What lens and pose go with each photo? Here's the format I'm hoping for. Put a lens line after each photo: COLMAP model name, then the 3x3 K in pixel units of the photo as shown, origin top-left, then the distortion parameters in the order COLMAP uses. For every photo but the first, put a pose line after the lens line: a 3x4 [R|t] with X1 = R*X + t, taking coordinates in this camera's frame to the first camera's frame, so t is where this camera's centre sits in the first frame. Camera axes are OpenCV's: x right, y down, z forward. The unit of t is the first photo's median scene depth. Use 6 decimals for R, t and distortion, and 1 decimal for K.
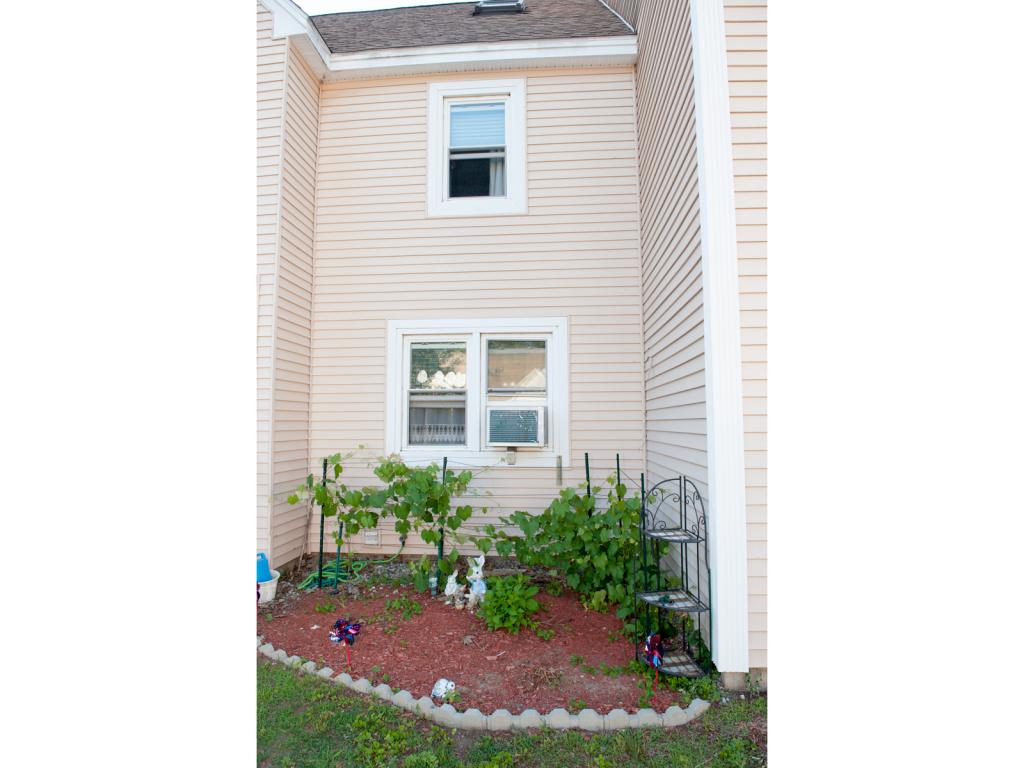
lens RADIAL K [[441.1, 0, 530.9], [0, 441.1, 395.3], [0, 0, 1]] dist [-0.037931, -0.000105]
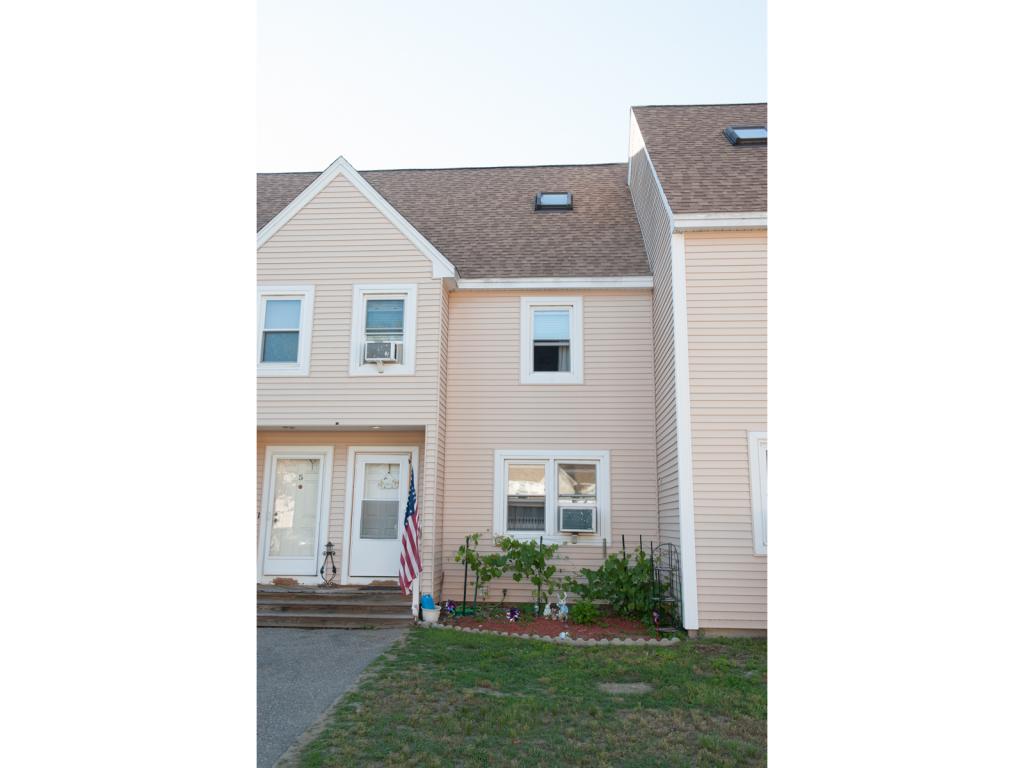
lens RADIAL K [[690.3, 0, 514.2], [0, 690.3, 386.3], [0, 0, 1]] dist [0.010549, 0.001367]
pose [[0.999854, 0.017077, -0.000337, -0.282686], [-0.016973, 0.991145, -0.131697, -0.077185], [-0.001915, 0.131683, 0.991290, -1.612187]]
